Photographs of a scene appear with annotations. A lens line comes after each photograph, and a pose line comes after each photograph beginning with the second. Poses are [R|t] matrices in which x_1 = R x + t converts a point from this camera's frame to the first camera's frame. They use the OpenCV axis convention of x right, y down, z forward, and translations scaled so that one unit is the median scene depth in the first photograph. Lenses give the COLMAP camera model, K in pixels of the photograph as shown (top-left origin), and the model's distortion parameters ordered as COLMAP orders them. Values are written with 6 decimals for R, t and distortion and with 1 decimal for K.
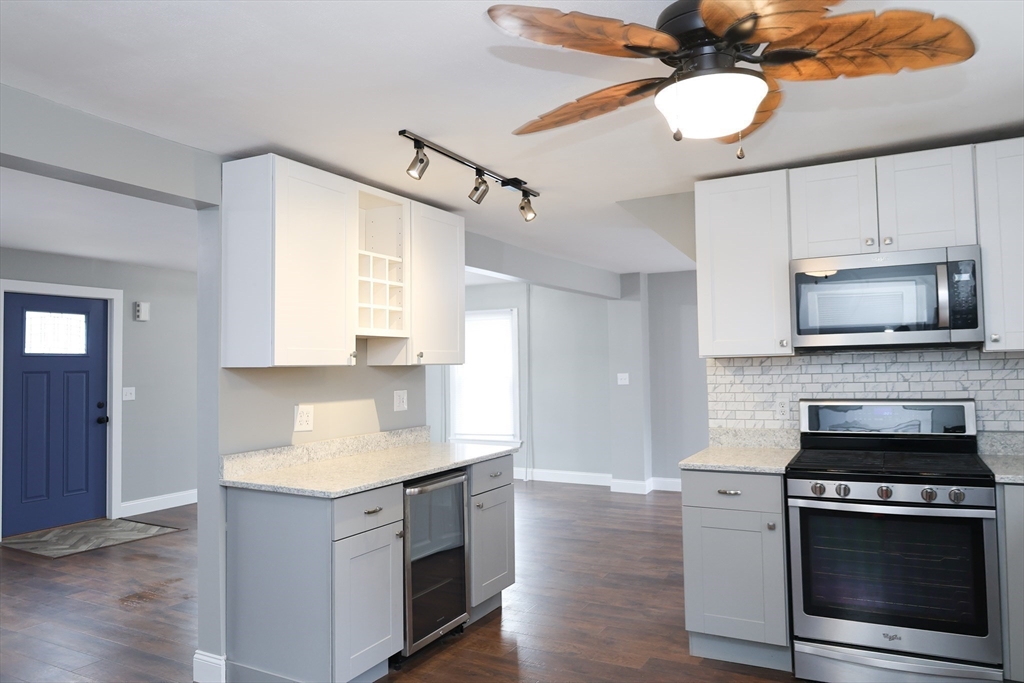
lens RADIAL K [[703.4, 0, 510.1], [0, 703.4, 335.6], [0, 0, 1]] dist [-0.003582, 0.003779]
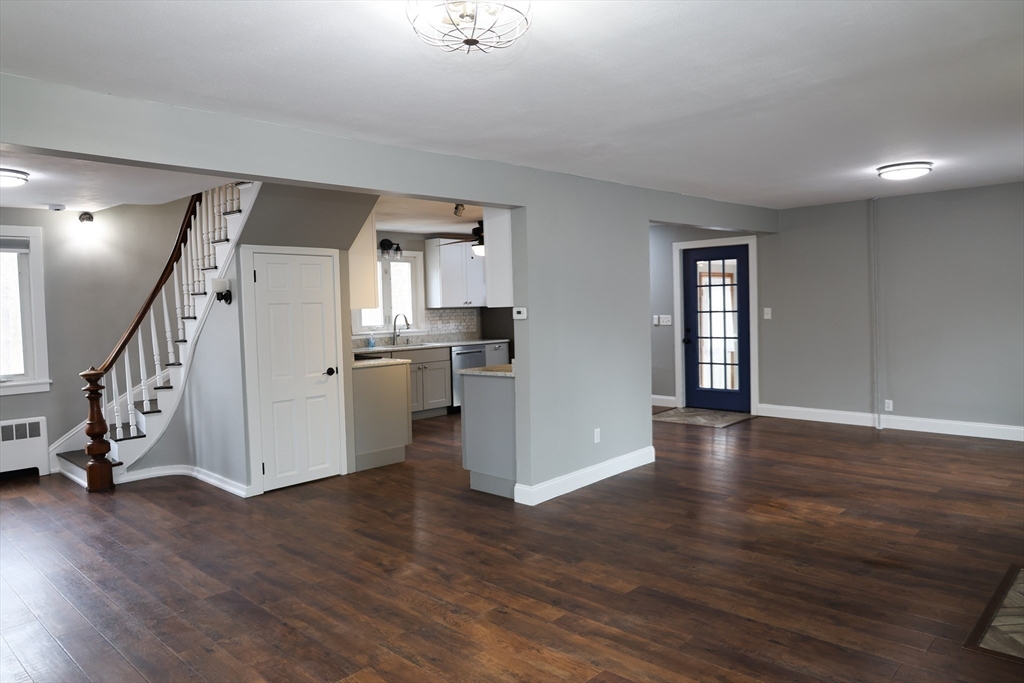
lens RADIAL K [[692.3, 0, 511.6], [0, 692.3, 338.2], [0, 0, 1]] dist [-0.004460, -0.004385]
pose [[-0.962093, 0.028303, 0.271249, -0.492121], [0.029236, 0.999572, -0.000600, 0.109556], [-0.271150, 0.007353, -0.962509, 2.435976]]
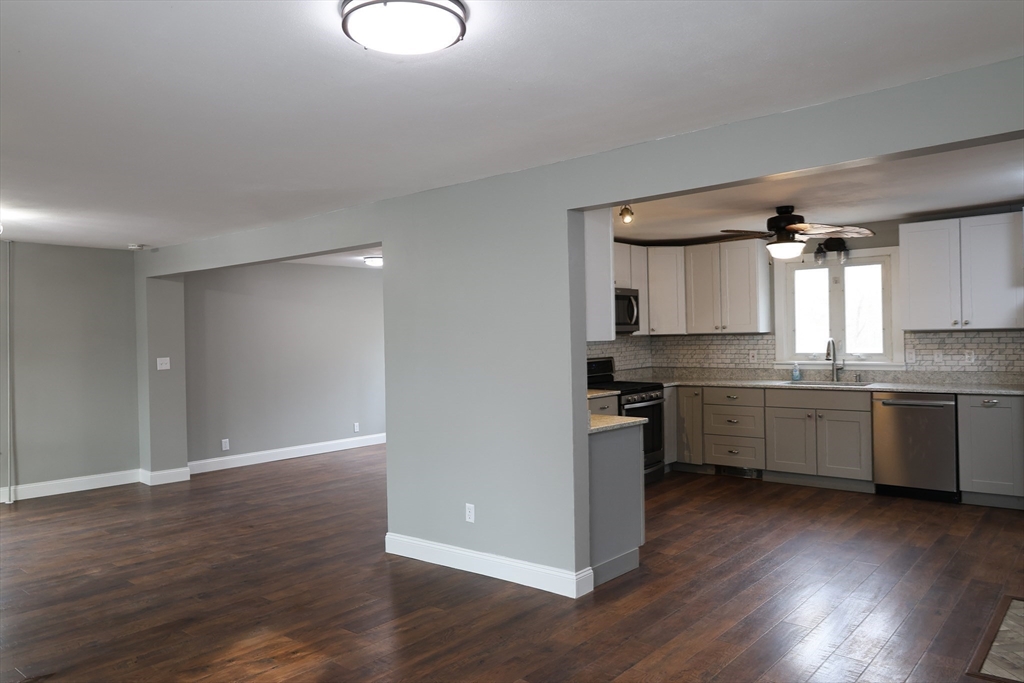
lens RADIAL K [[728.0, 0, 512.0], [0, 728.0, 341.5], [0, 0, 1]] dist [-0.006544, -0.002337]
pose [[0.215208, 0.002846, 0.976564, -1.396191], [-0.024933, 0.999686, 0.002581, 0.036900], [-0.976250, -0.024904, 0.215211, 0.690699]]
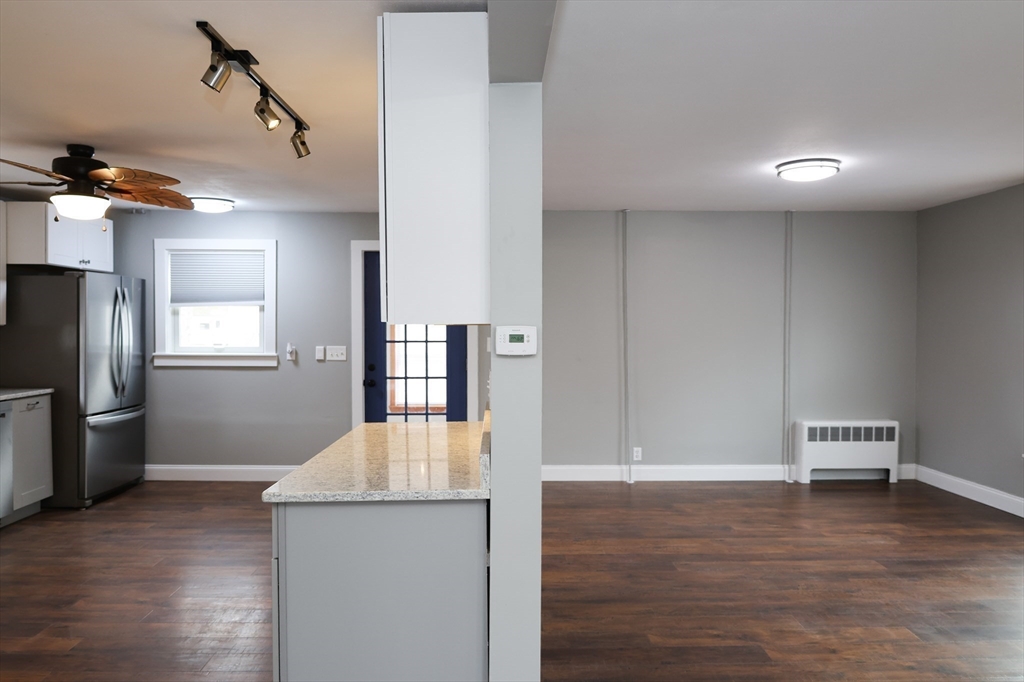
lens RADIAL K [[716.9, 0, 511.8], [0, 716.9, 338.8], [0, 0, 1]] dist [-0.003855, -0.003885]
pose [[-0.868043, 0.022421, -0.495982, 0.115125], [0.035327, 0.999237, -0.016657, 0.070688], [0.495230, -0.031980, -0.868173, 1.654994]]
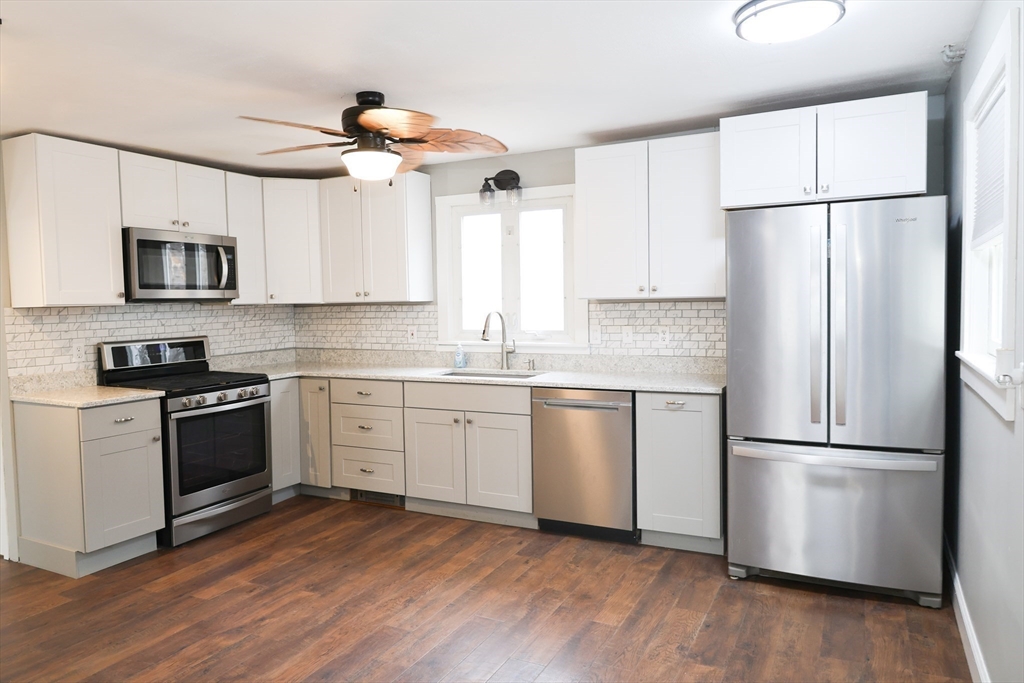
lens RADIAL K [[692.3, 0, 511.6], [0, 692.3, 338.2], [0, 0, 1]] dist [-0.004460, -0.004385]
pose [[-0.022157, -0.034219, 0.999169, -0.720181], [-0.028825, 0.999020, 0.033574, 0.022338], [-0.999339, -0.028057, -0.023121, 0.316418]]
